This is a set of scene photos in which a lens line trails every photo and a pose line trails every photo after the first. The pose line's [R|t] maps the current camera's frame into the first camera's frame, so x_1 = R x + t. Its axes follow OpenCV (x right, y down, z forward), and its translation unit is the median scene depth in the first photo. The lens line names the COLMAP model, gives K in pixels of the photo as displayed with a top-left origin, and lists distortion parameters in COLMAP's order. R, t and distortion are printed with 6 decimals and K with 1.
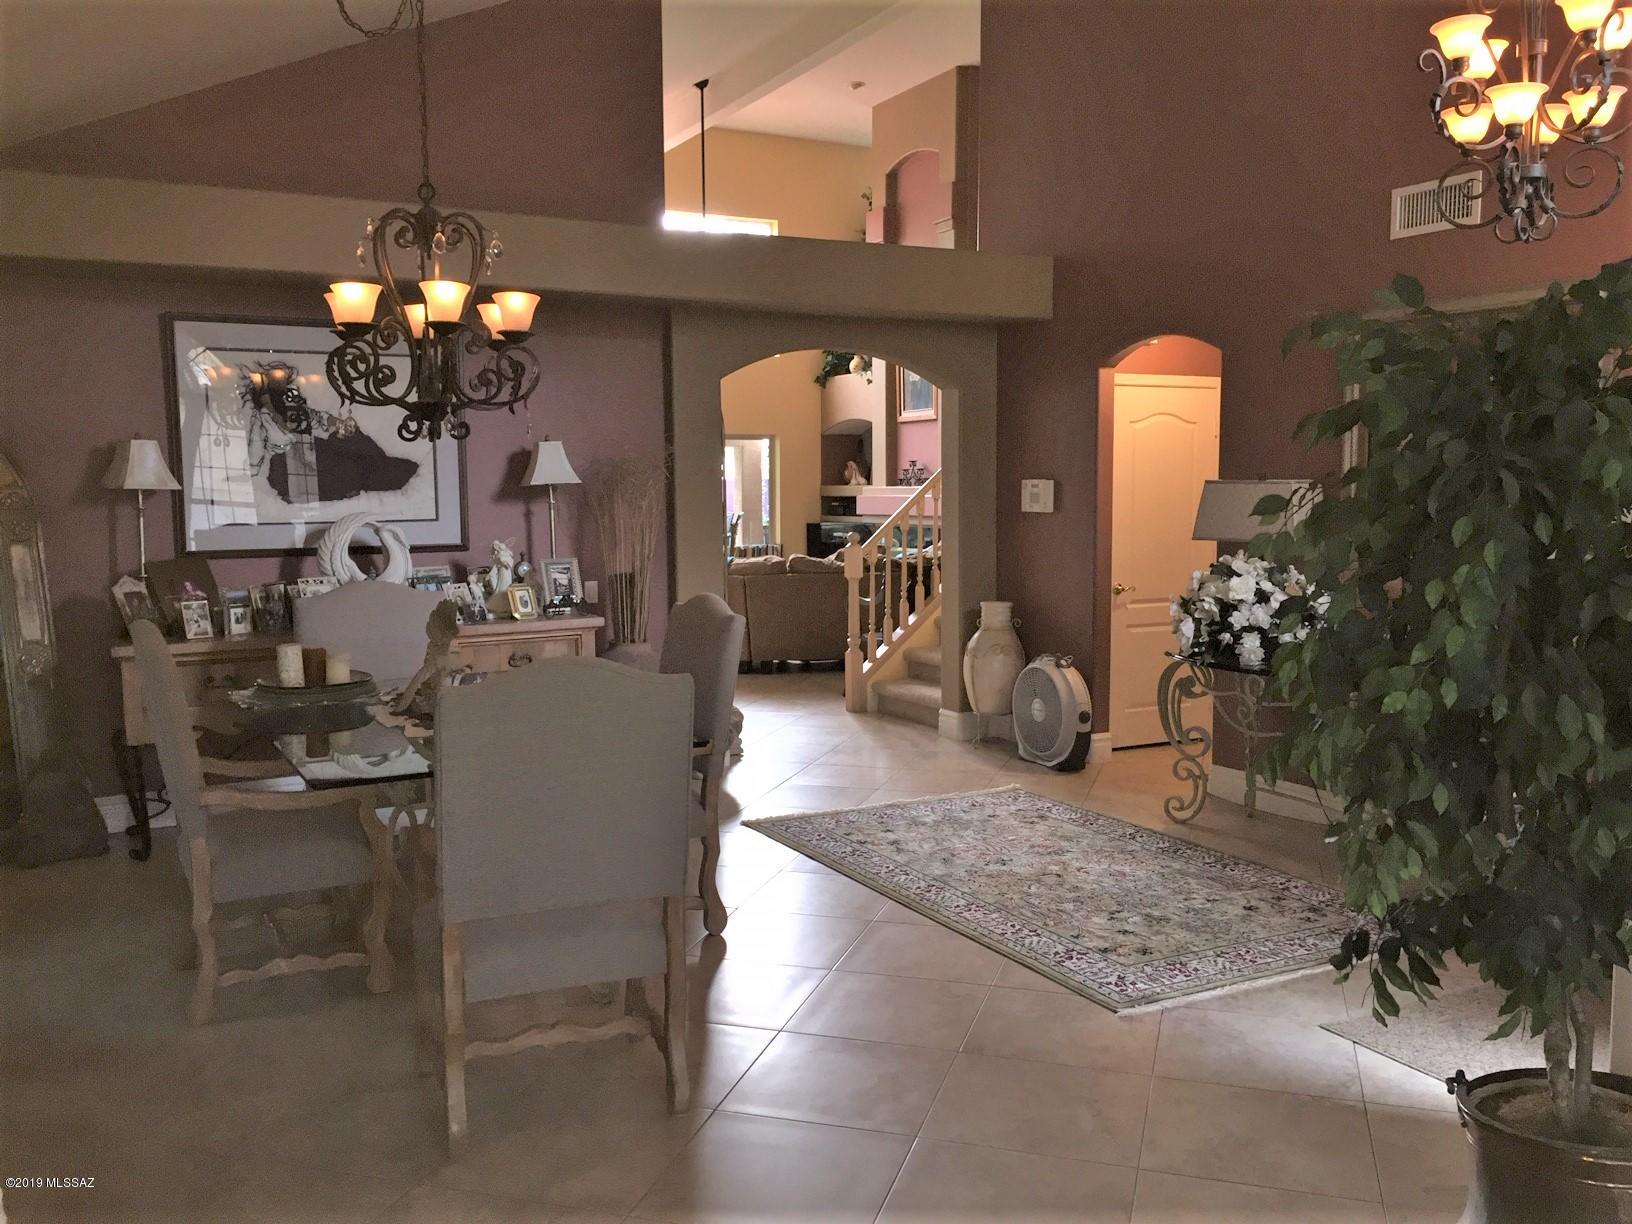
lens RADIAL K [[1394.2, 0, 809.3], [0, 1394.2, 615.2], [0, 0, 1]] dist [0.082992, -0.101963]
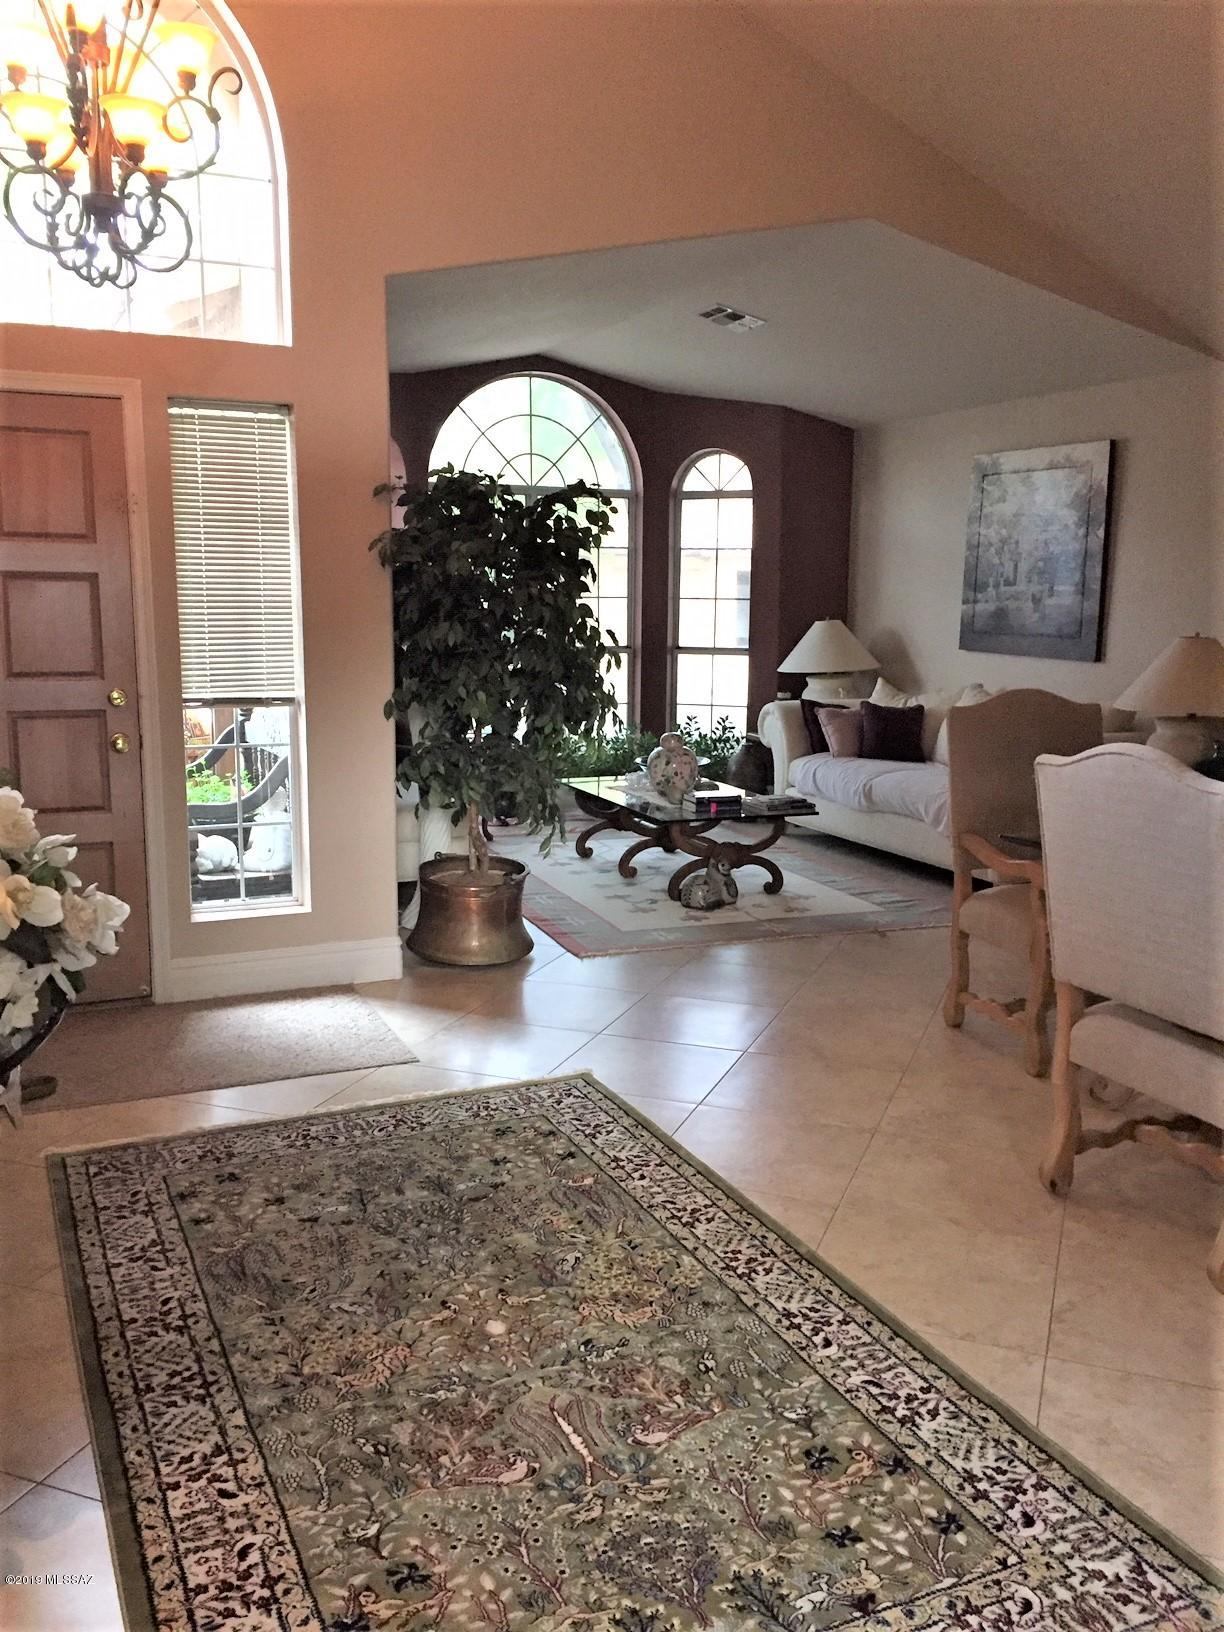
lens RADIAL K [[1394.2, 0, 617.9], [0, 1394.2, 807.9], [0, 0, 1]] dist [0.082992, -0.101963]
pose [[-0.998556, -0.015072, 0.051564, 0.125835], [-0.001964, 0.969439, 0.245324, -0.147325], [-0.053686, 0.244868, -0.968069, 1.695351]]
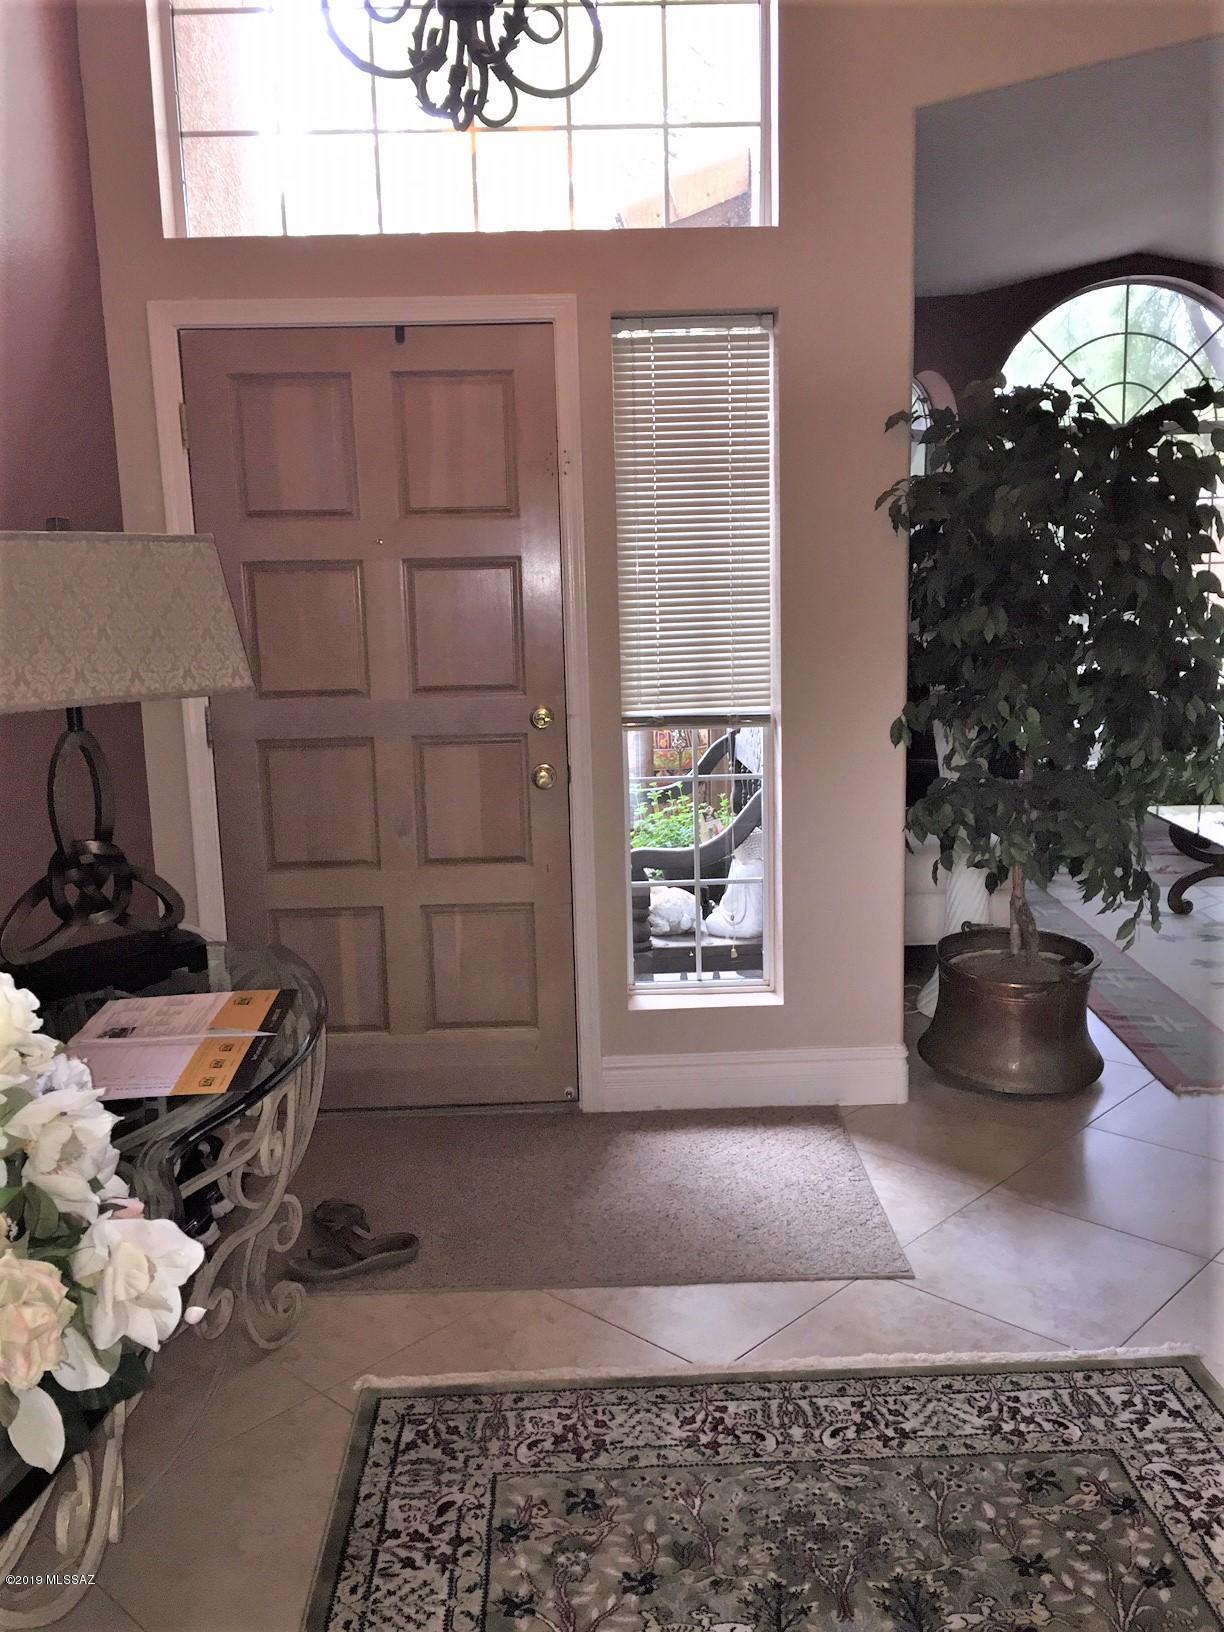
lens RADIAL K [[1394.2, 0, 612.9], [0, 1394.2, 812.2], [0, 0, 1]] dist [0.082992, -0.101963]
pose [[-0.899158, -0.049540, 0.434811, 0.163583], [0.067551, 0.965952, 0.249745, -0.115270], [-0.432380, 0.253932, -0.865197, 1.381683]]
